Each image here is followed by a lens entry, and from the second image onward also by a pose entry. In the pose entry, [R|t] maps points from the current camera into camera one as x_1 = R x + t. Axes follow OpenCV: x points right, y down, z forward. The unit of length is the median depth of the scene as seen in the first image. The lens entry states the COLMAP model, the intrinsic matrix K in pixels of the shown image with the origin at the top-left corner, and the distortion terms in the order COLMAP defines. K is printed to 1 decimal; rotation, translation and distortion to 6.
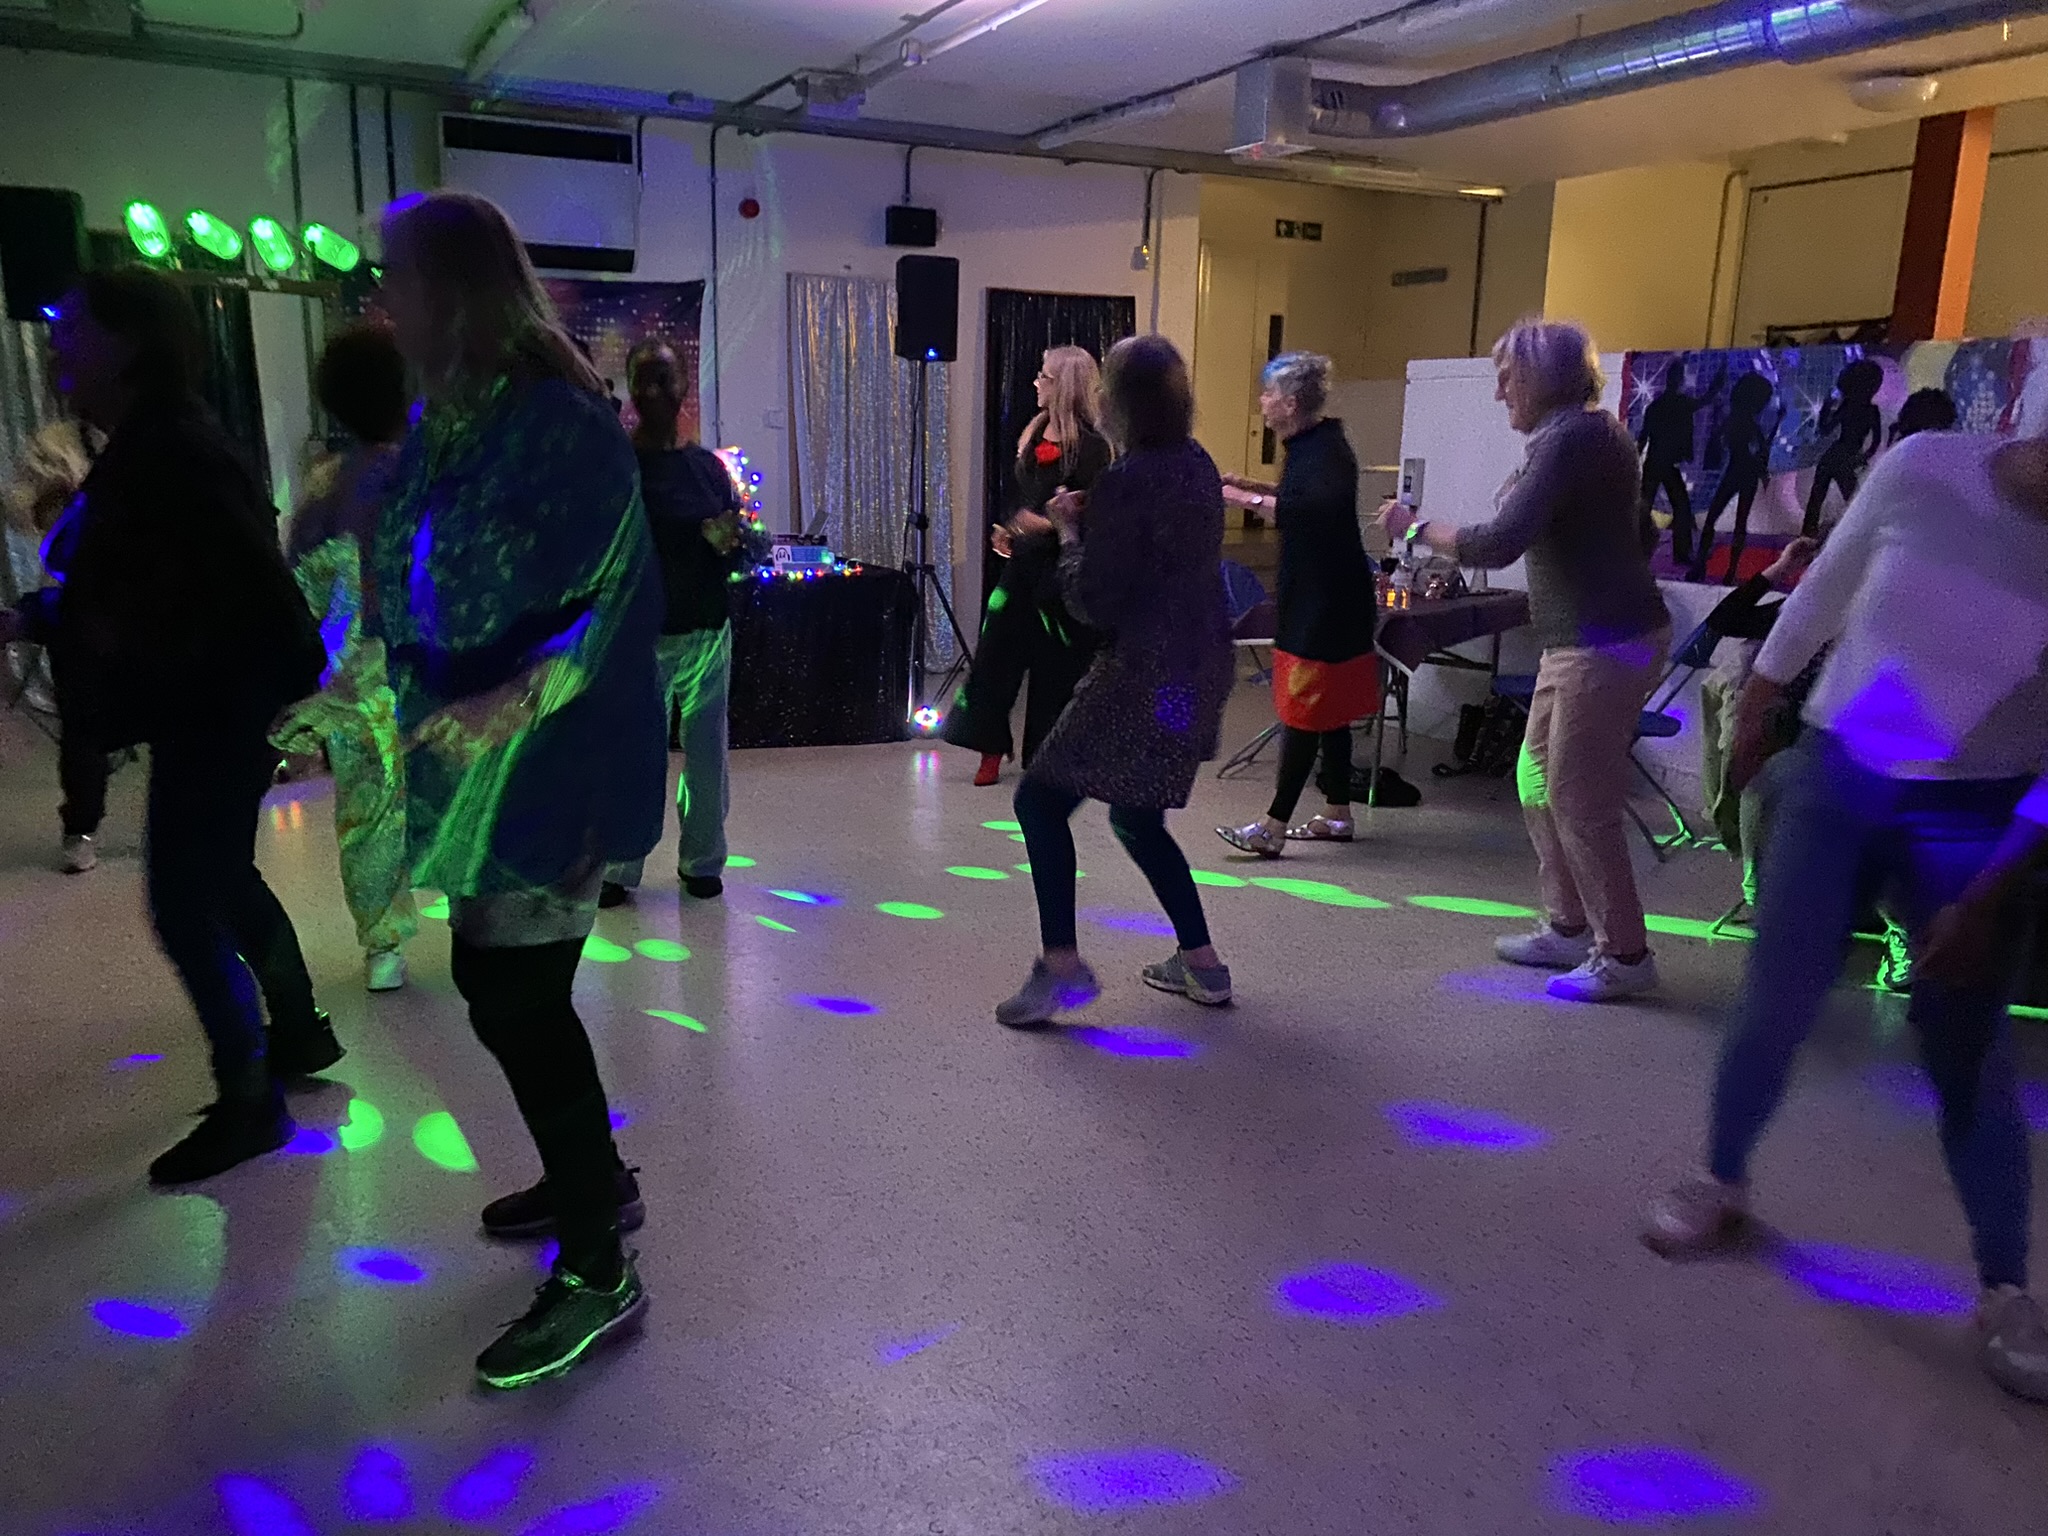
lens RADIAL K [[1558.4, 0, 1028.2], [0, 1558.4, 775.2], [0, 0, 1]] dist [0.040389, -0.051219]
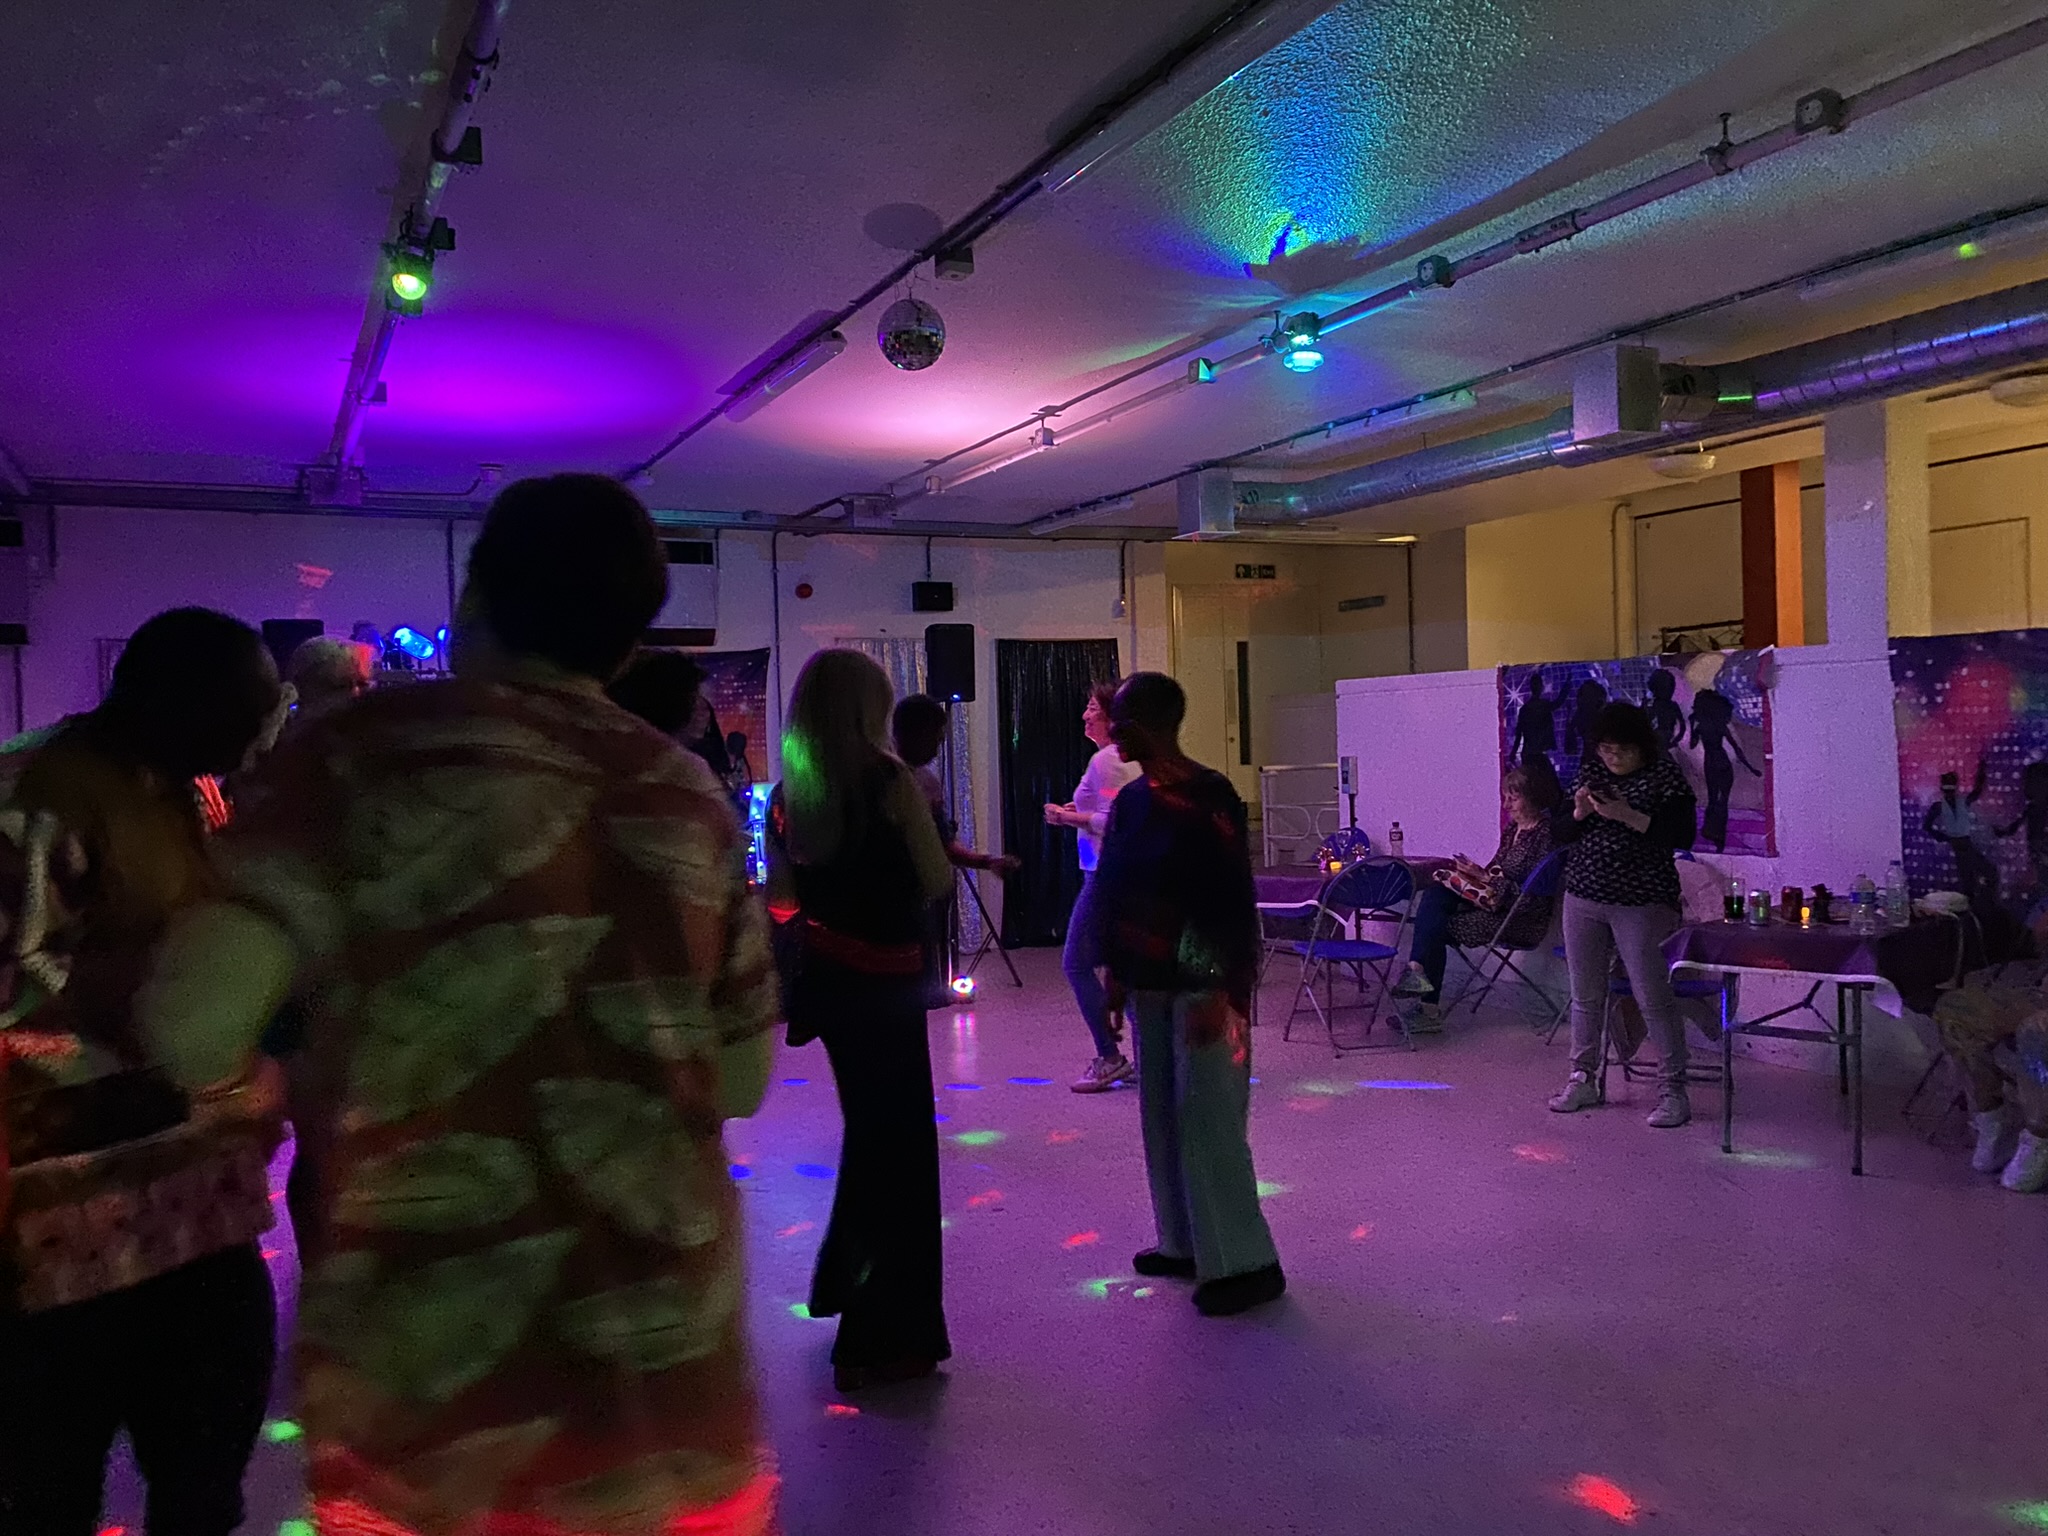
lens RADIAL K [[1558.4, 0, 1018.0], [0, 1558.4, 765.0], [0, 0, 1]] dist [0.040389, -0.051219]
pose [[0.998439, -0.054334, -0.012925, 0.002169], [0.050566, 0.977693, -0.203859, 0.045088], [0.023714, 0.202887, 0.978915, -0.227587]]
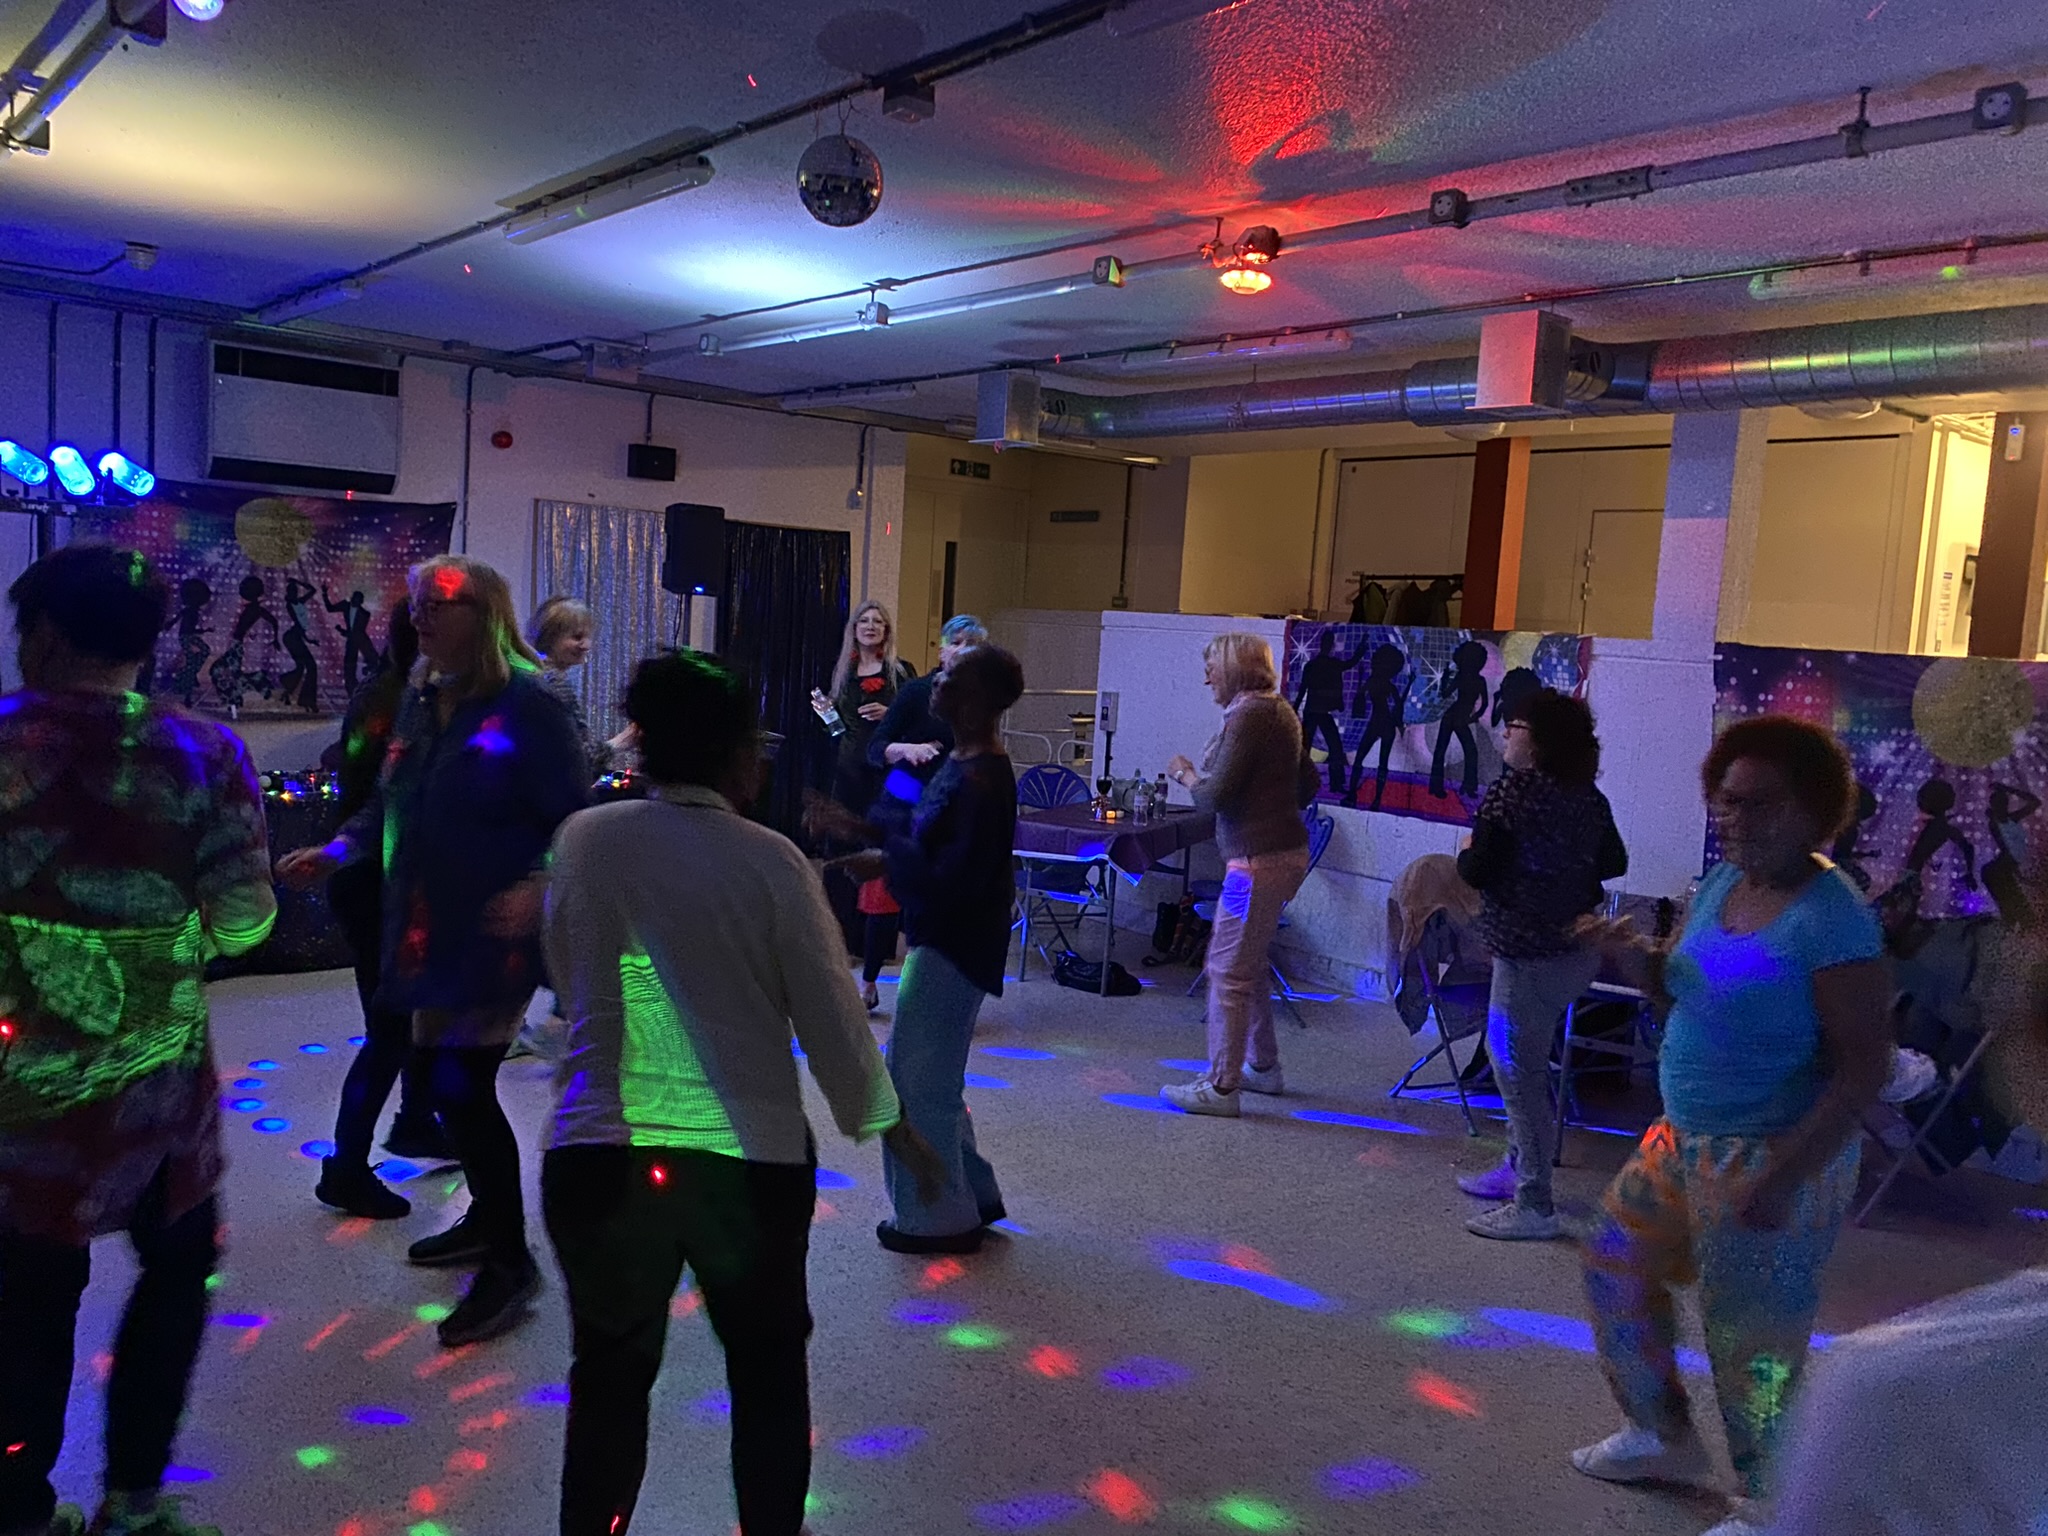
lens RADIAL K [[1558.4, 0, 1013.8], [0, 1558.4, 763.9], [0, 0, 1]] dist [0.040389, -0.051219]
pose [[0.970761, 0.014691, 0.239597, -0.111933], [0.013025, 0.993431, -0.113685, -0.019061], [-0.239693, 0.113482, 0.964193, -0.109354]]
